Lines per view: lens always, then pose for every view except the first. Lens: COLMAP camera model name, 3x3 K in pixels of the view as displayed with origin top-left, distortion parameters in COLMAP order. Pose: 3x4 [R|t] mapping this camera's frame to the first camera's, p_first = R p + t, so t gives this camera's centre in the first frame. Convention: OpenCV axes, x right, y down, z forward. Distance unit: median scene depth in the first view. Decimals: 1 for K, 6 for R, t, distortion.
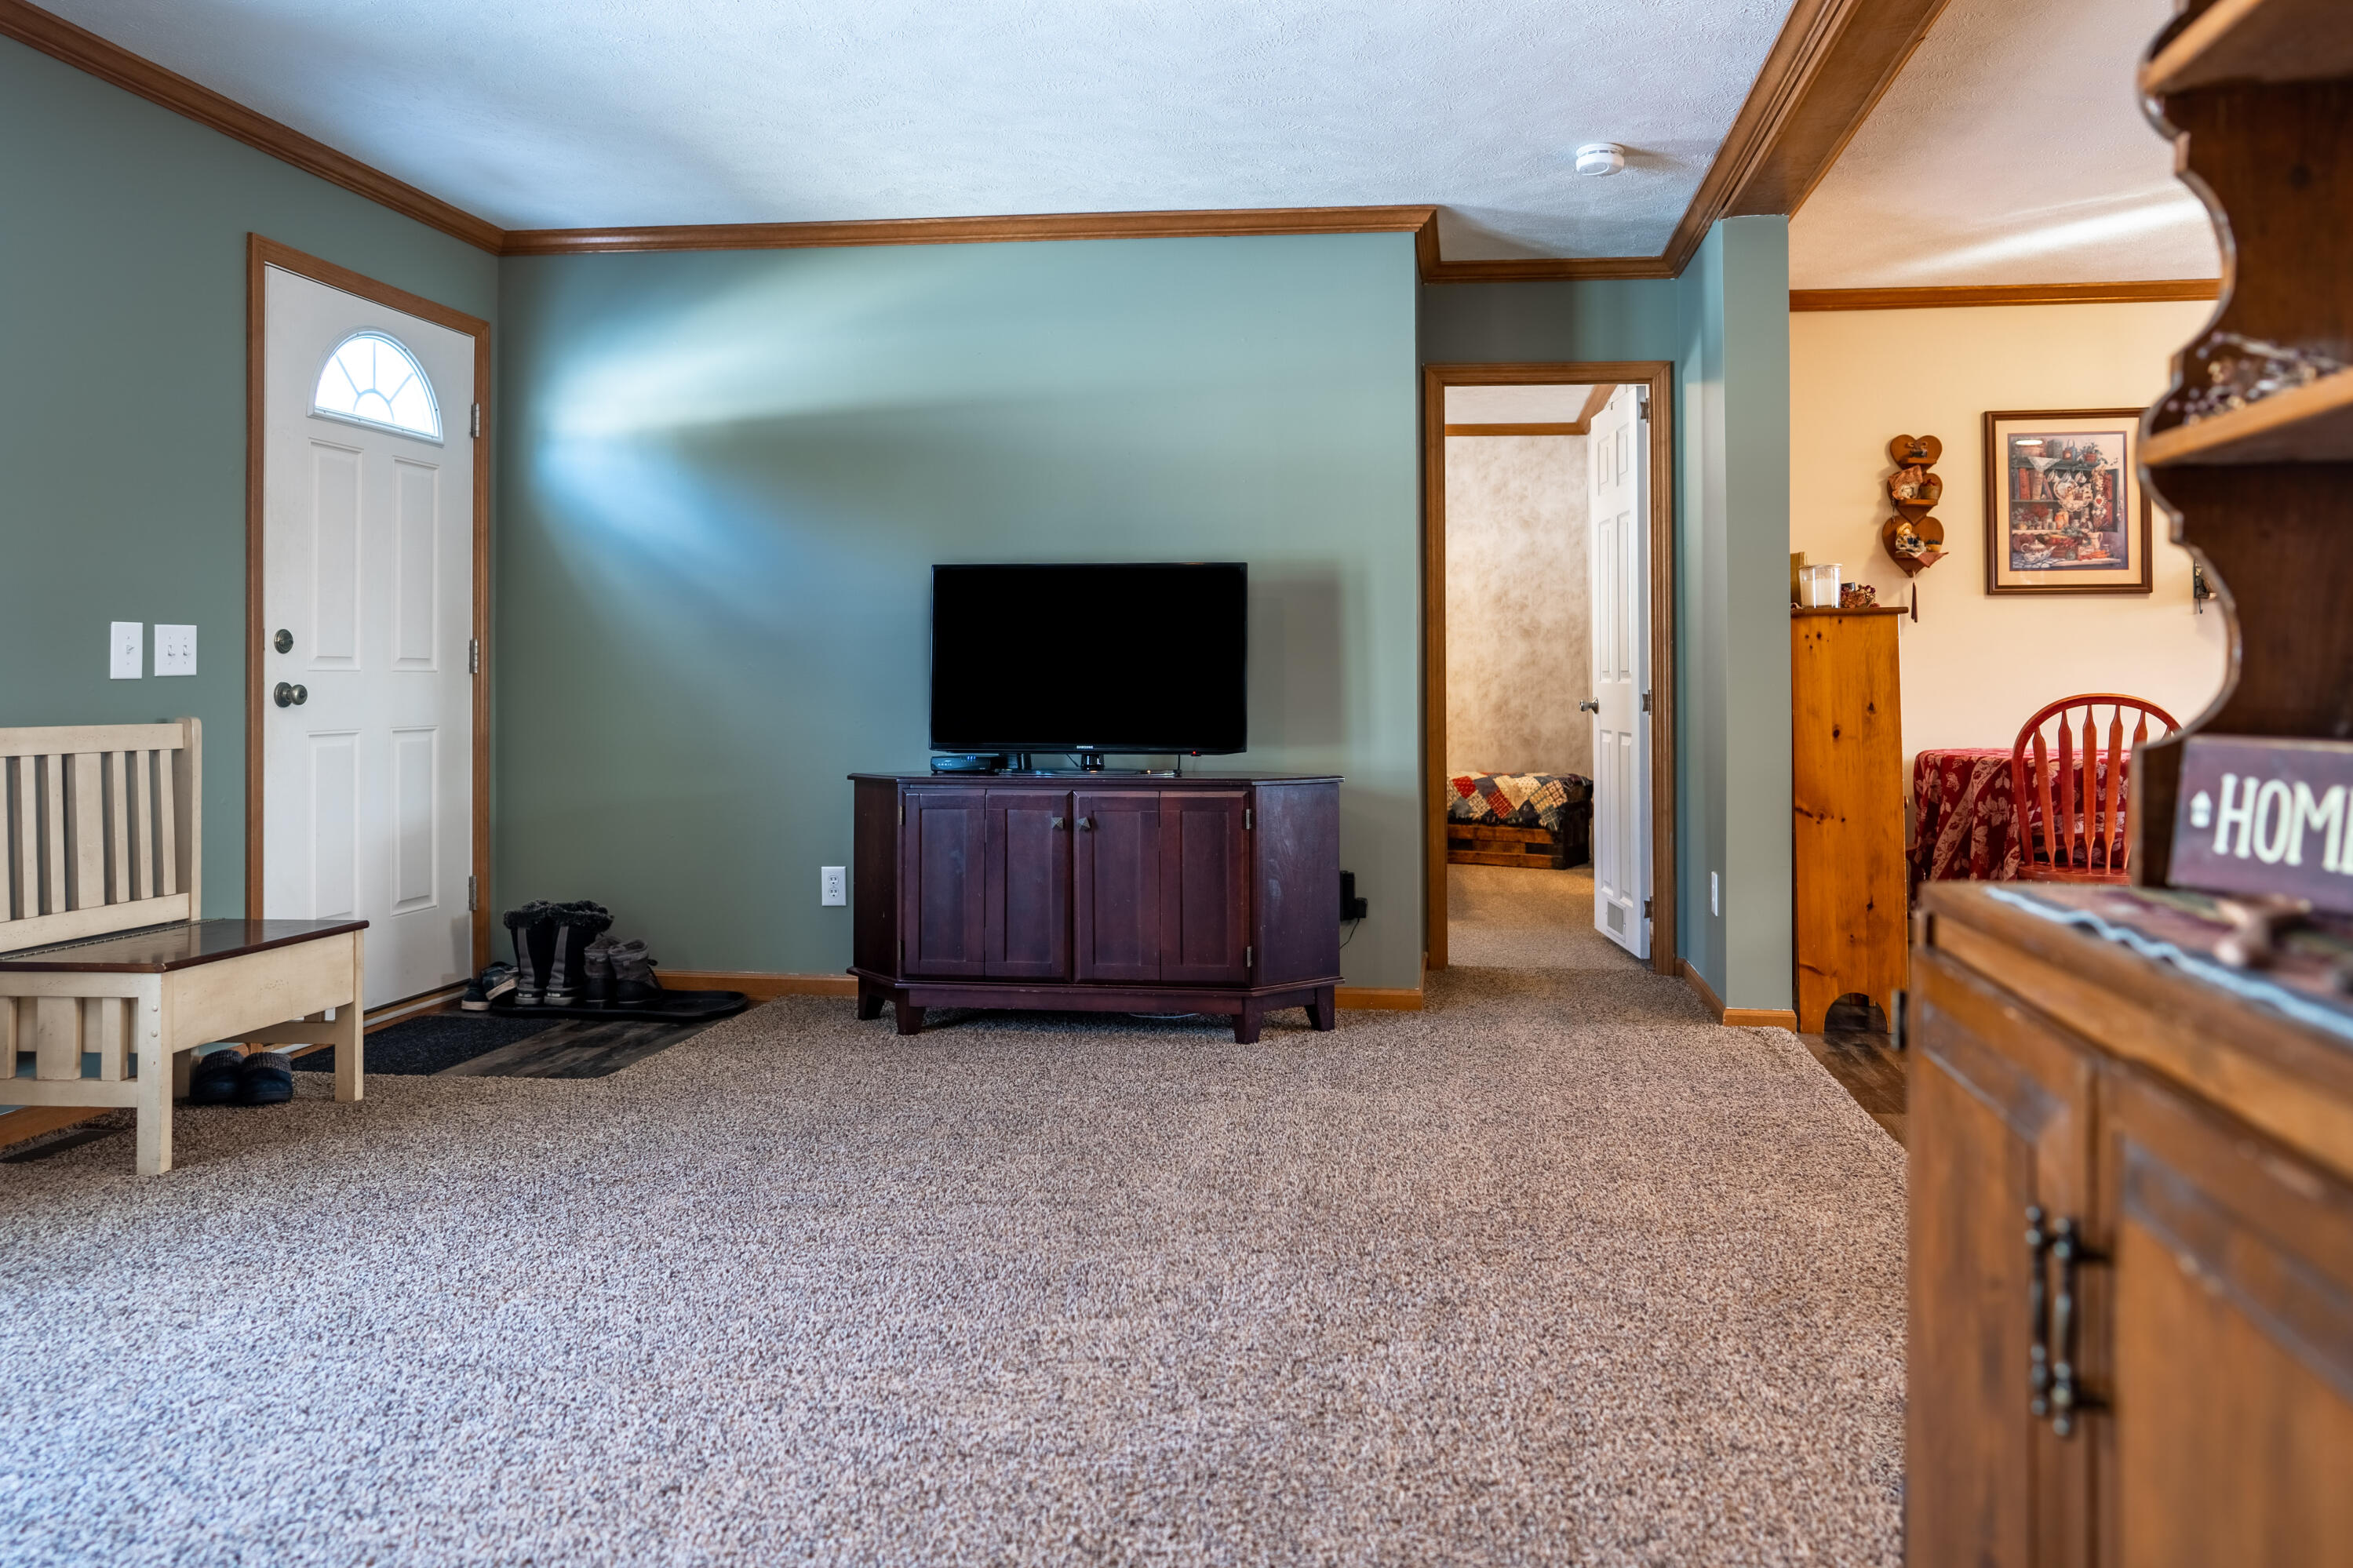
lens RADIAL K [[1624.8, 0, 1293.2], [0, 1624.8, 672.6], [0, 0, 1]] dist [-0.021802, 0.021046]
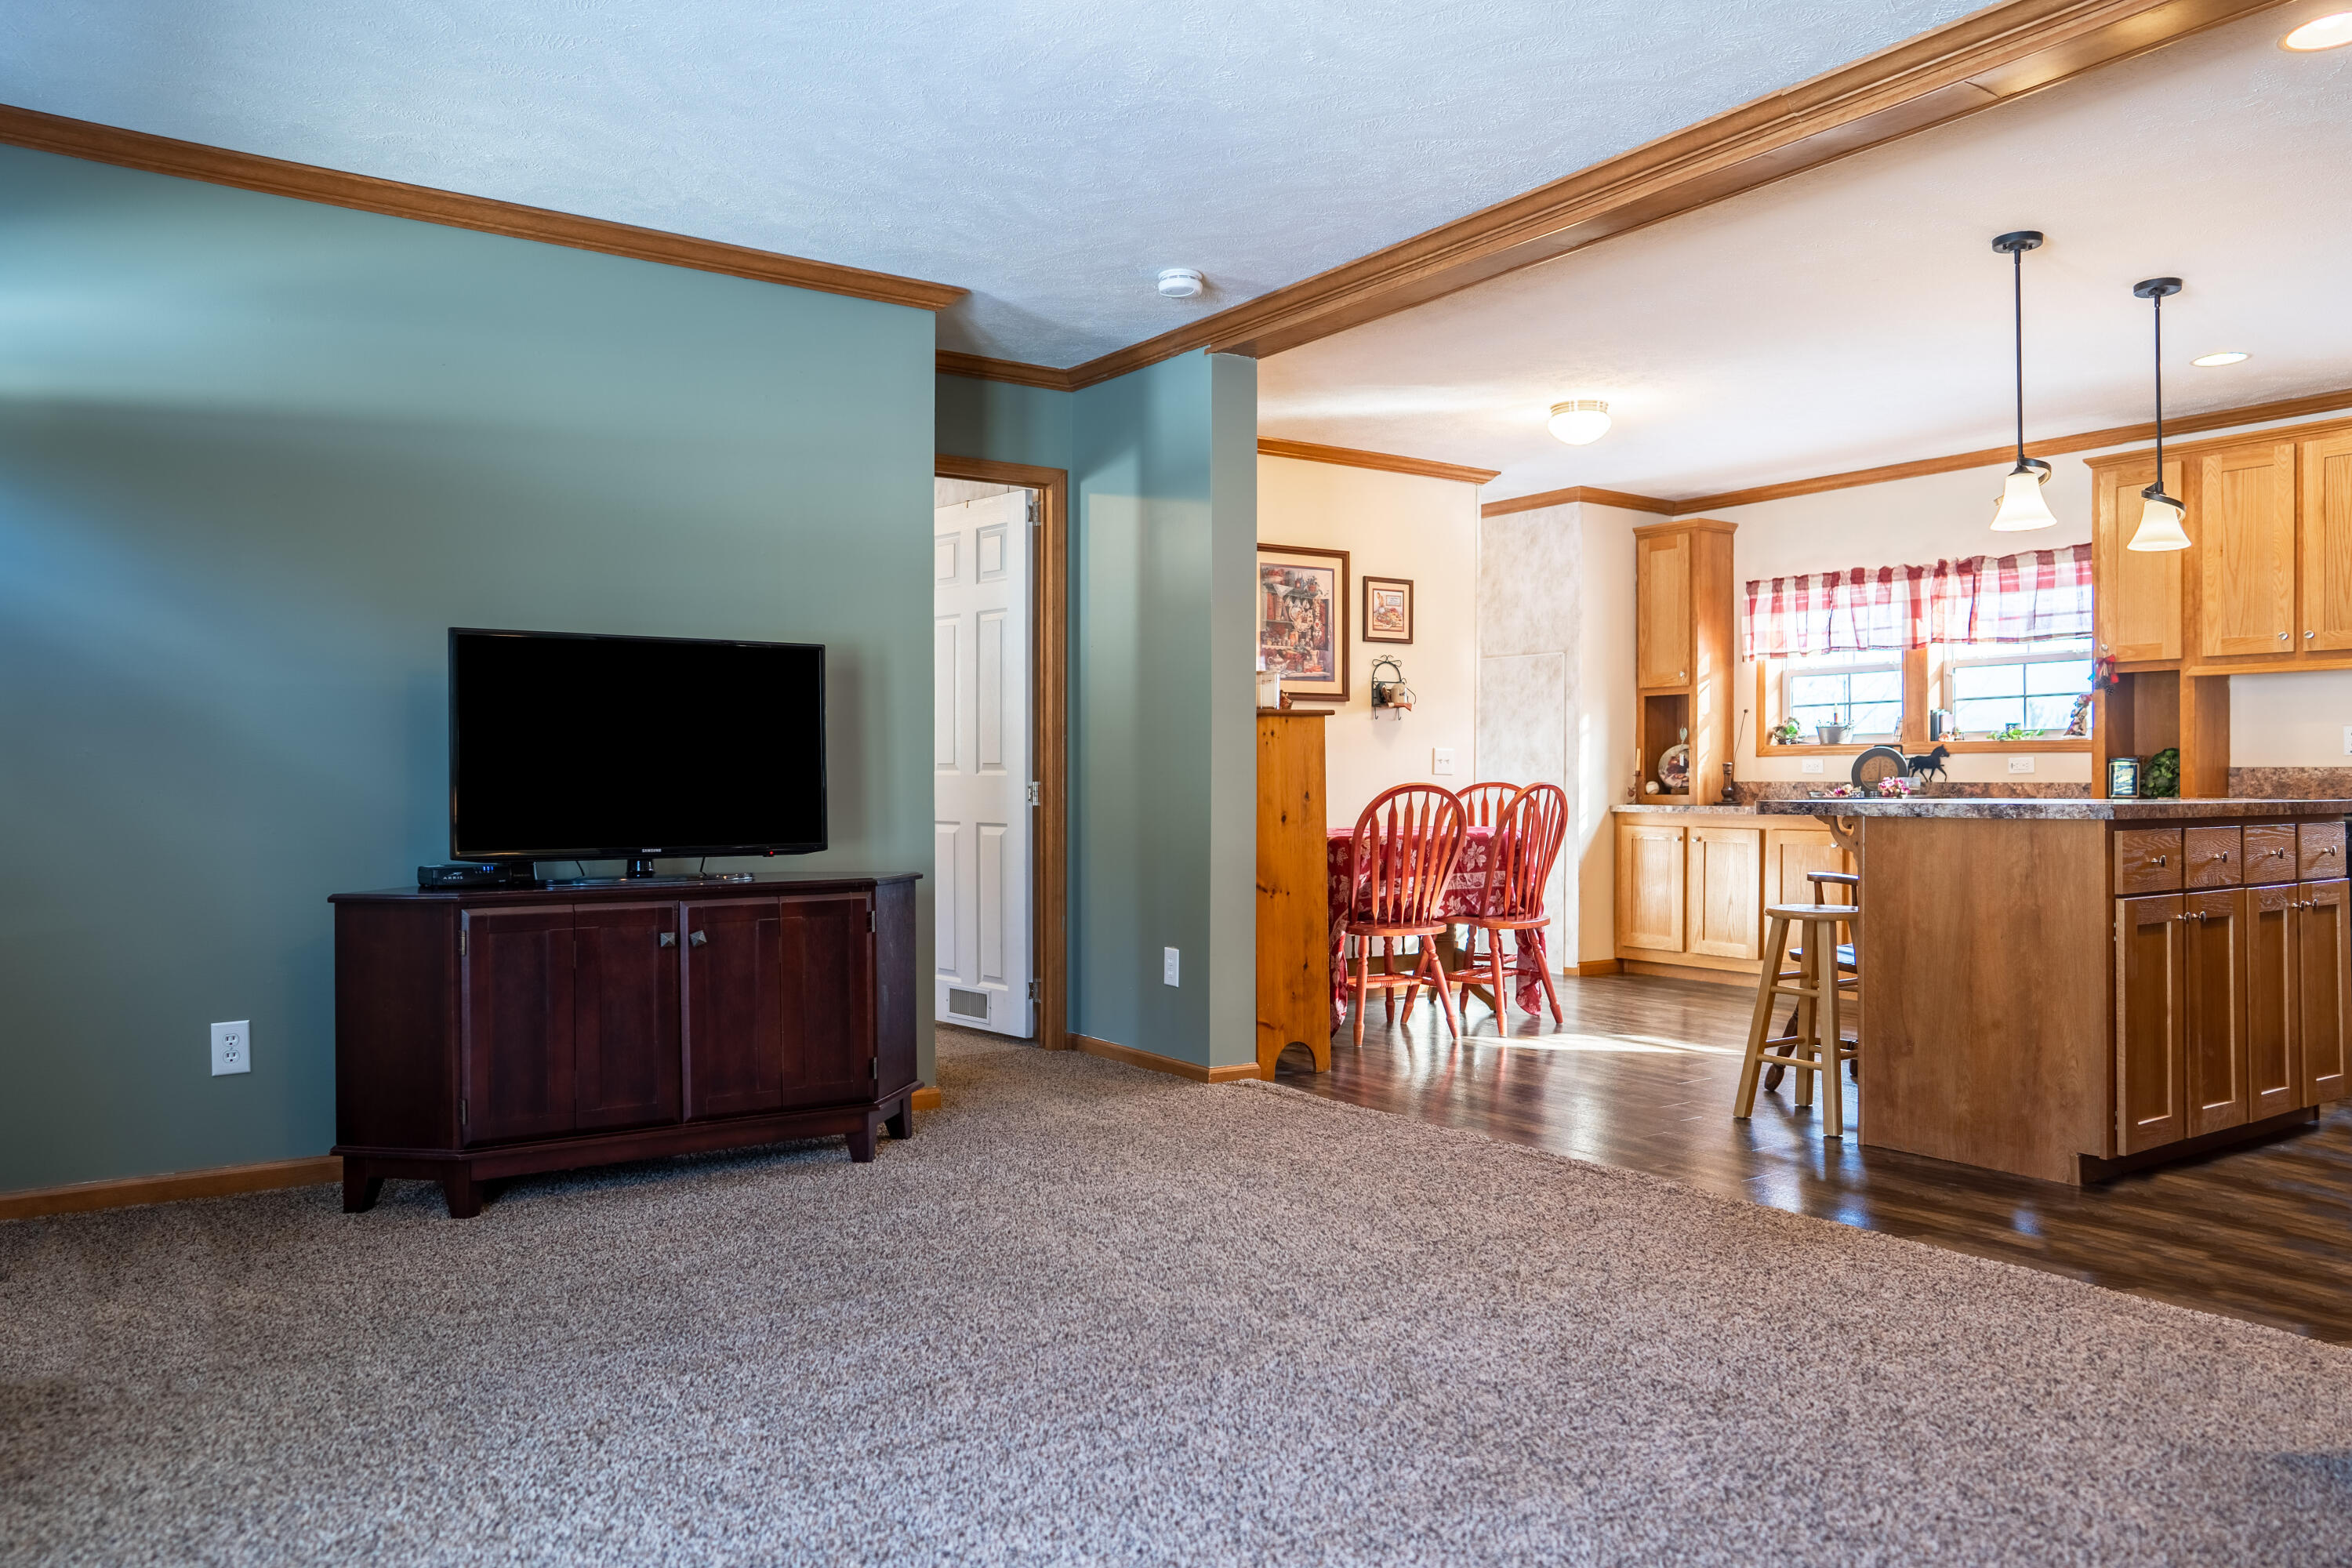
lens RADIAL K [[1624.3, 0, 1168.6], [0, 1624.3, 790.3], [0, 0, 1]] dist [-0.021802, 0.021046]
pose [[0.769168, -0.006669, 0.639011, -0.369161], [-0.004198, 0.999871, 0.015489, -0.000021], [-0.639032, -0.014596, 0.769041, 0.131809]]
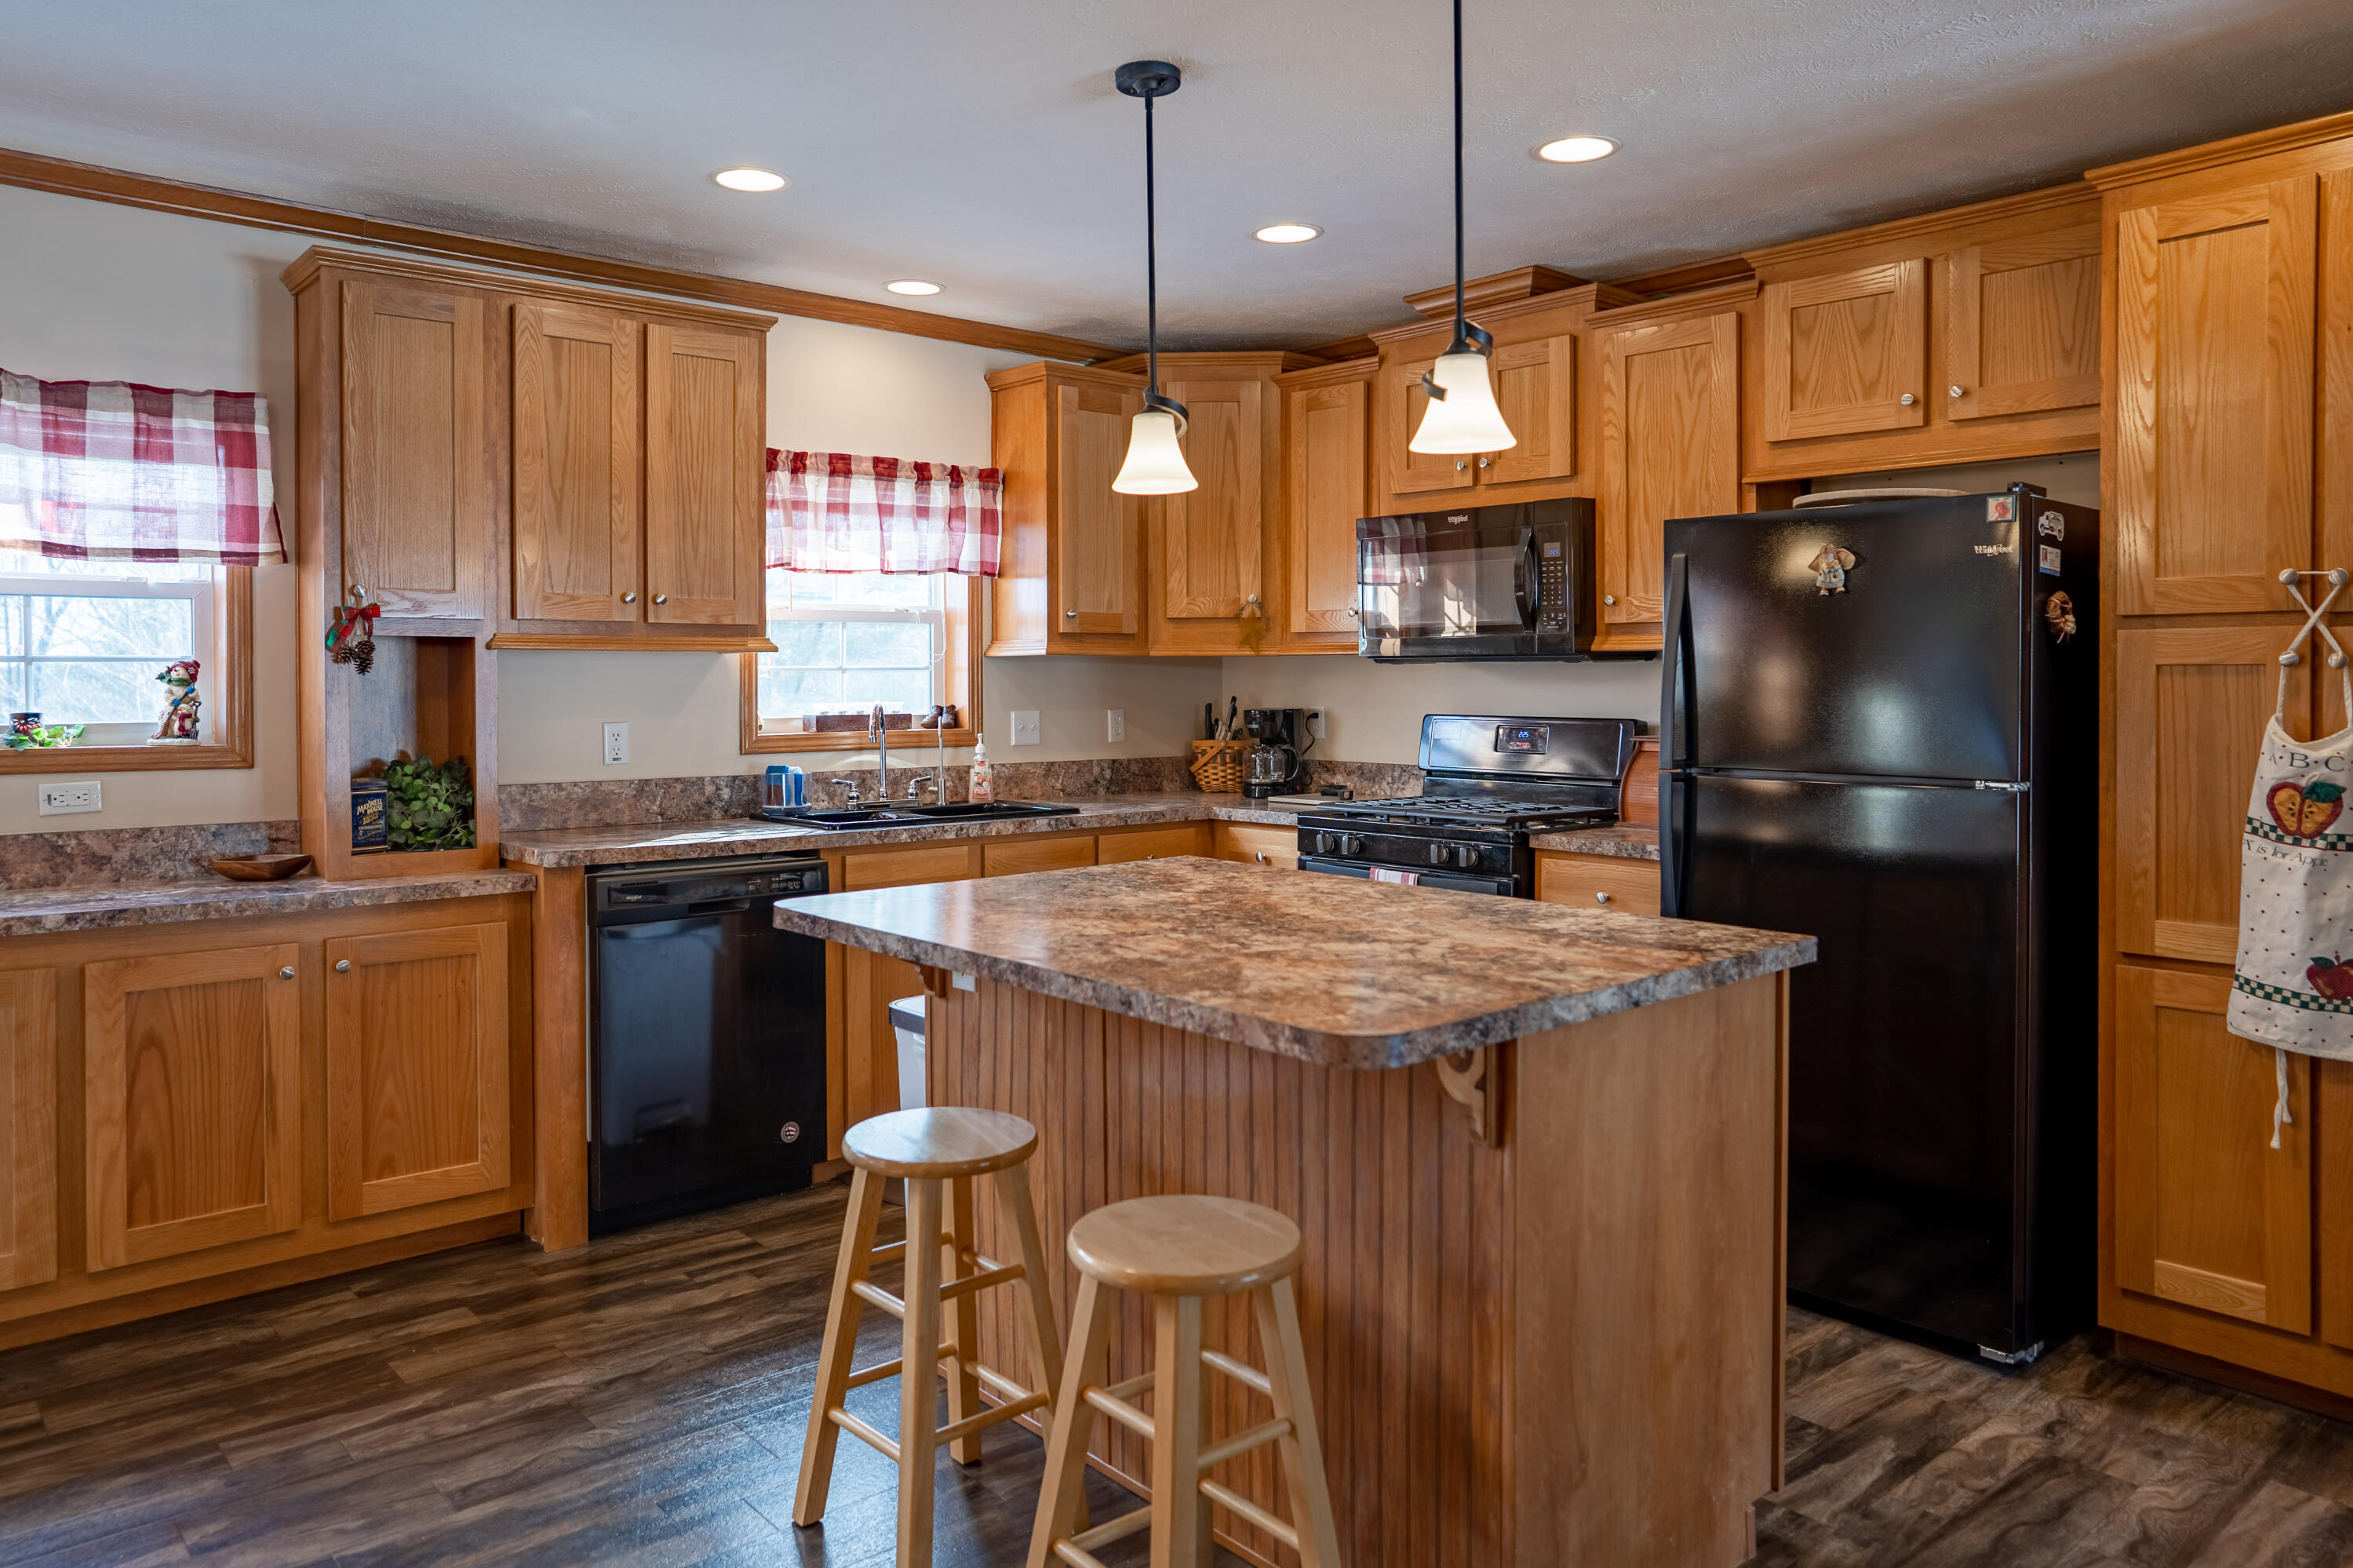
lens RADIAL K [[1624.8, 0, 1212.2], [0, 1624.8, 709.0], [0, 0, 1]] dist [-0.021802, 0.021046]
pose [[-0.714942, -0.017561, 0.698963, 0.223256], [-0.006846, 0.999812, 0.018117, -0.056749], [-0.699150, 0.008168, -0.714929, 0.872520]]
